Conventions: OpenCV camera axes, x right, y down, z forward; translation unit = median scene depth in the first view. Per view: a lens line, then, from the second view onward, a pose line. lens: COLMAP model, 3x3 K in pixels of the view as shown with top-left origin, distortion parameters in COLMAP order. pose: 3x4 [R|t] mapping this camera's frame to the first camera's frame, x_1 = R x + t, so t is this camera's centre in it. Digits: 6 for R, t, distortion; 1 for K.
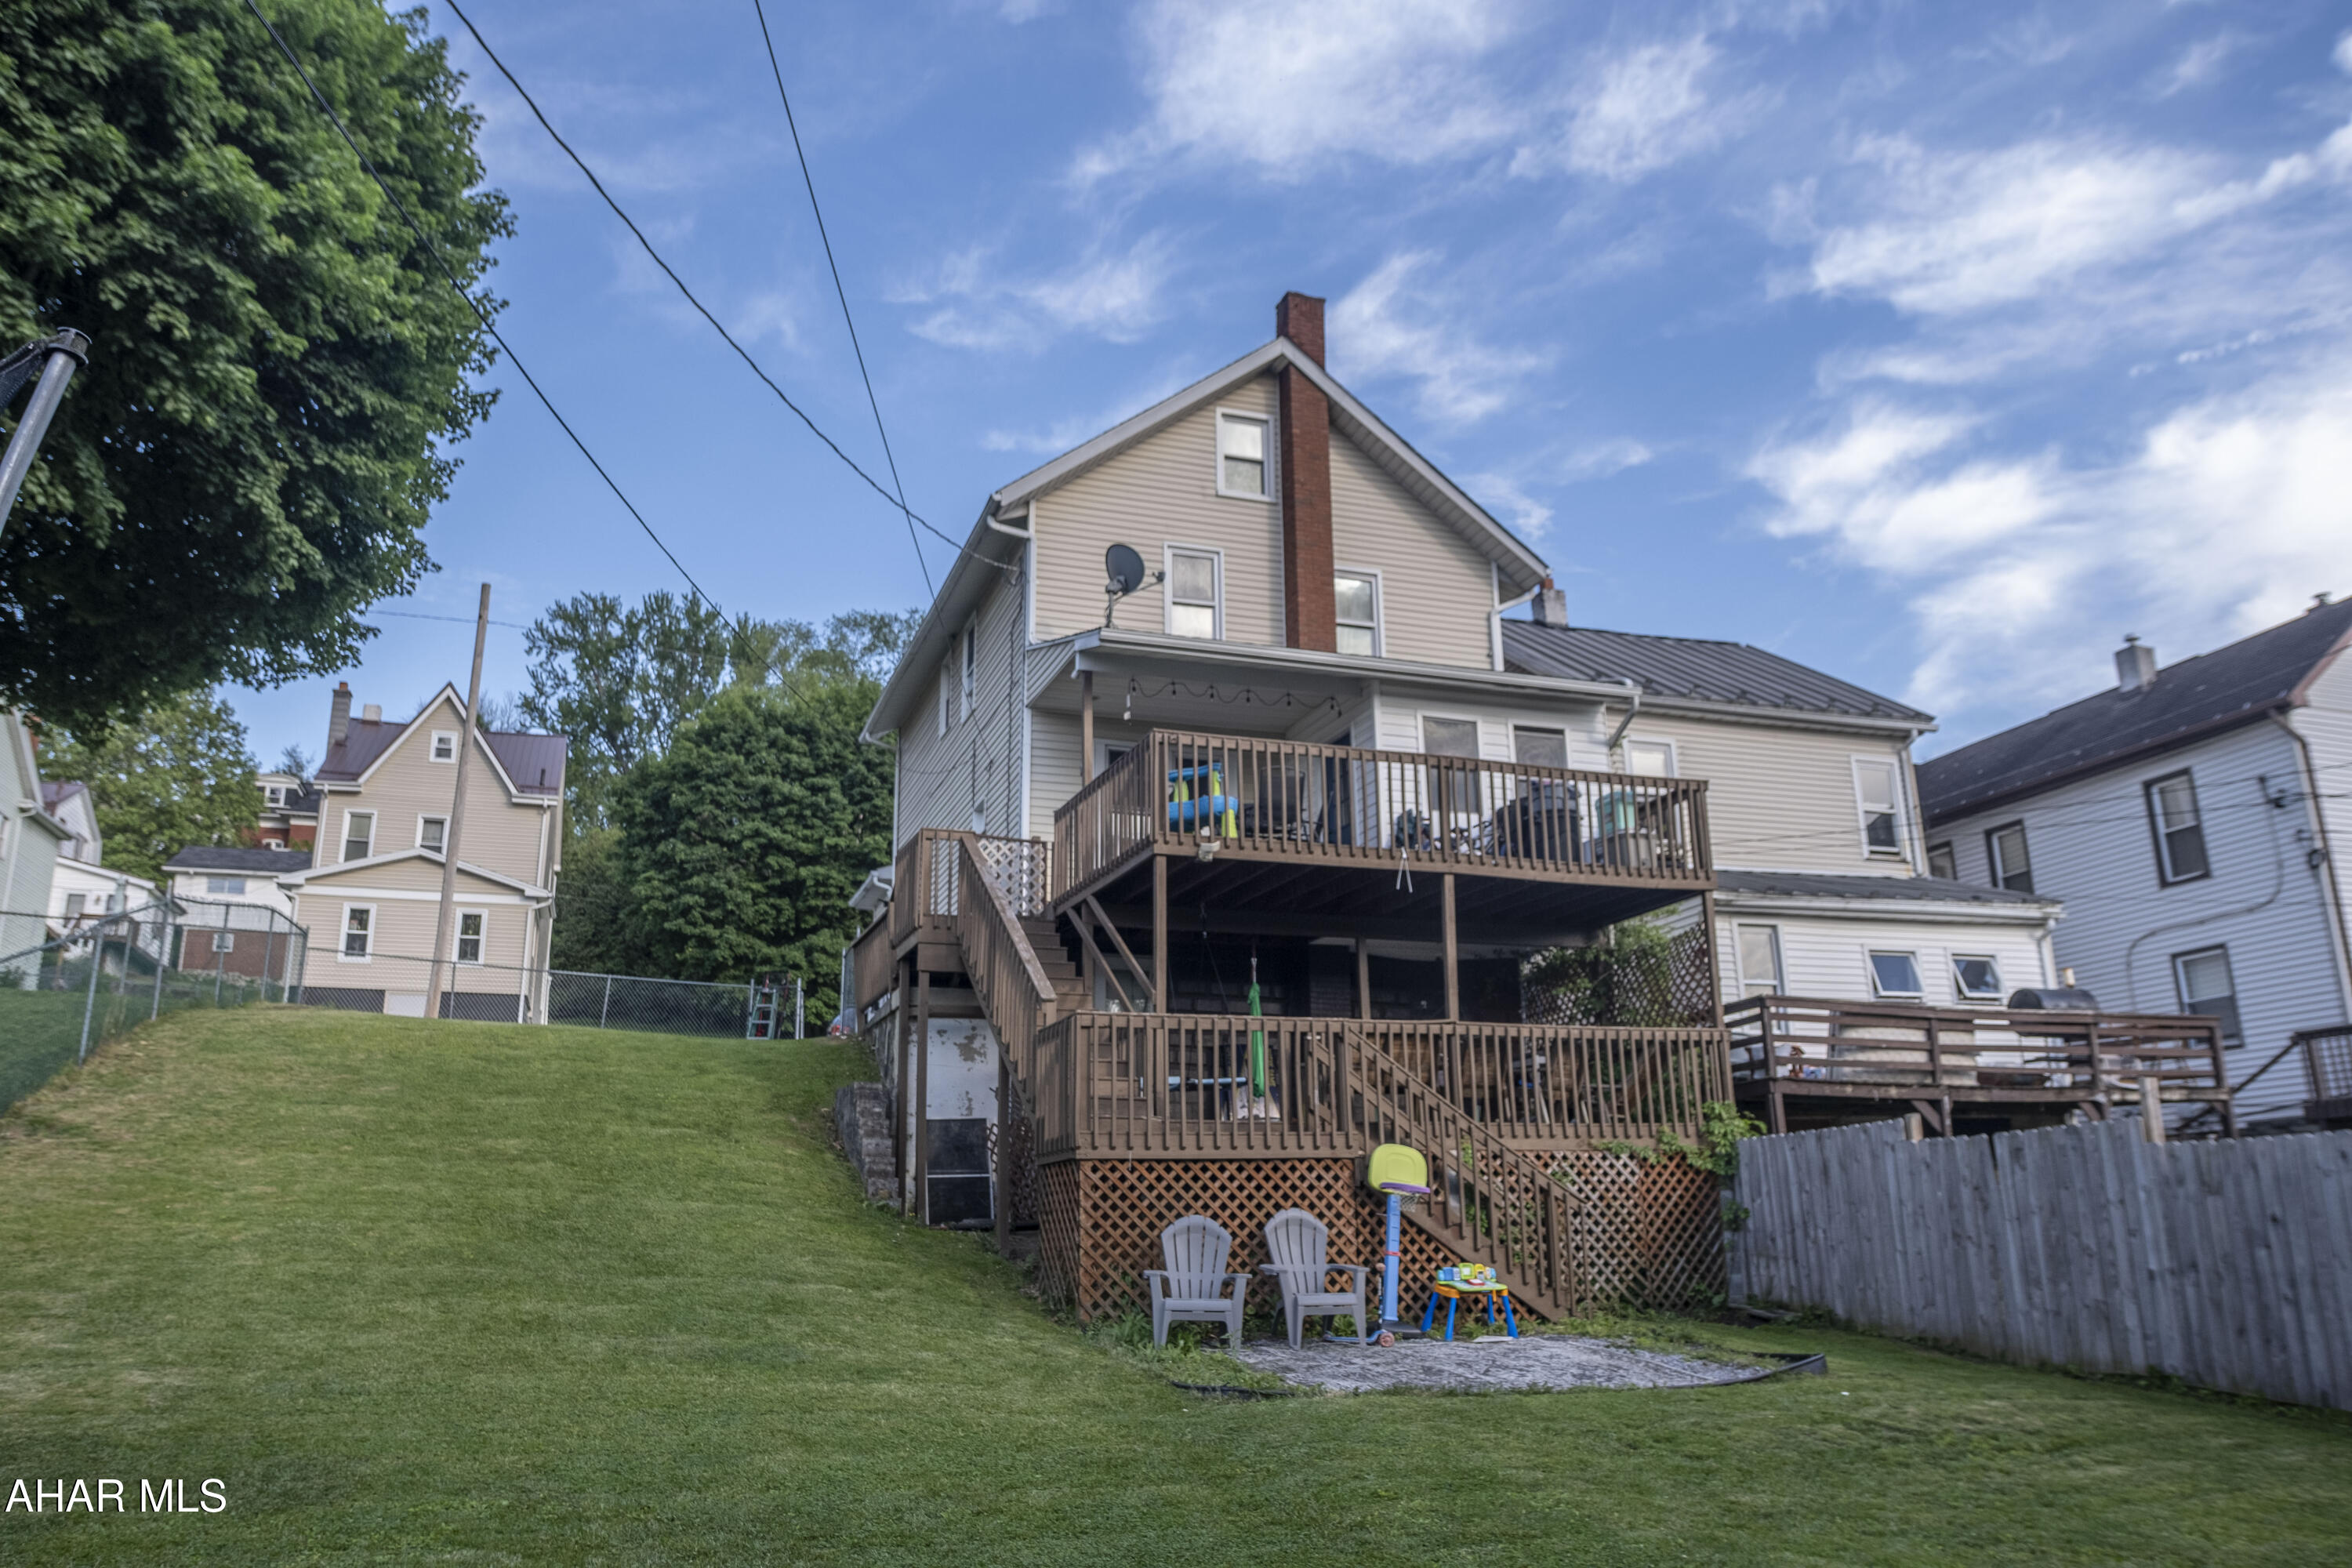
lens RADIAL K [[1670.5, 0, 1183.8], [0, 1670.5, 778.4], [0, 0, 1]] dist [-0.071726, 0.042698]
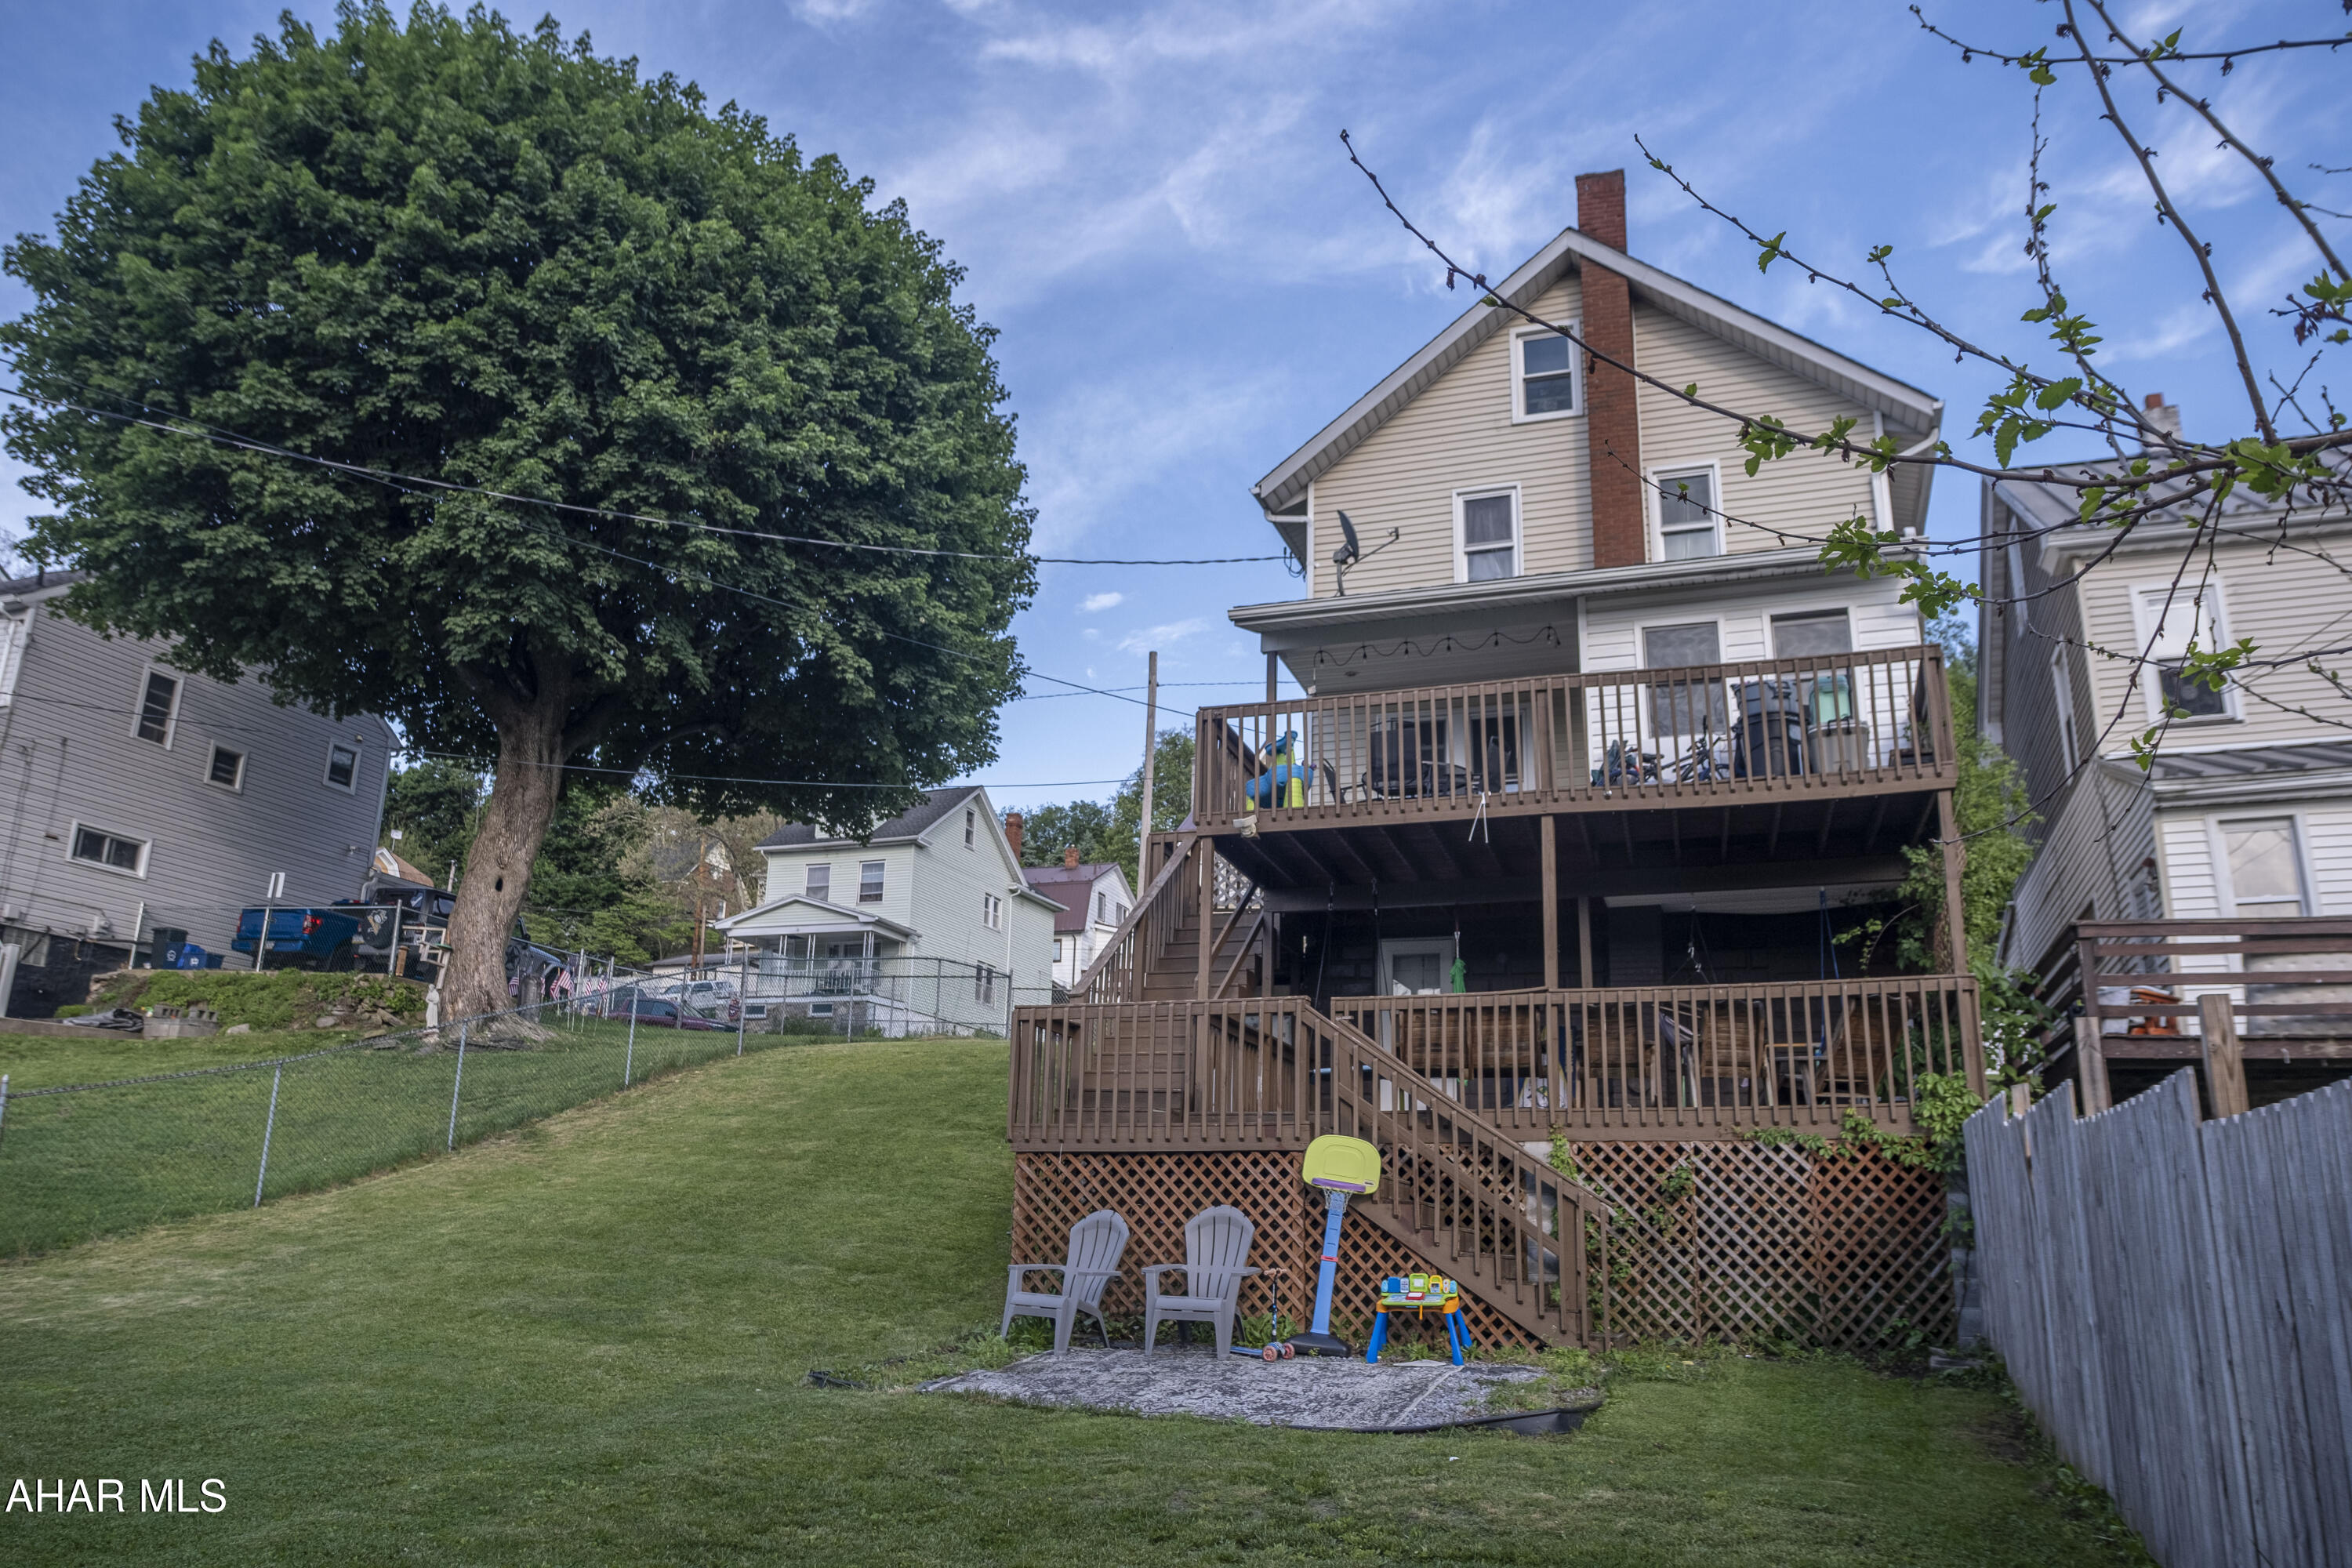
lens RADIAL K [[1670.5, 0, 1181.4], [0, 1670.5, 776.9], [0, 0, 1]] dist [-0.071726, 0.042698]
pose [[0.781355, -0.141946, -0.607730, 0.535875], [0.138311, 0.988961, -0.053164, 0.057786], [0.608568, -0.042516, 0.792362, 0.221150]]
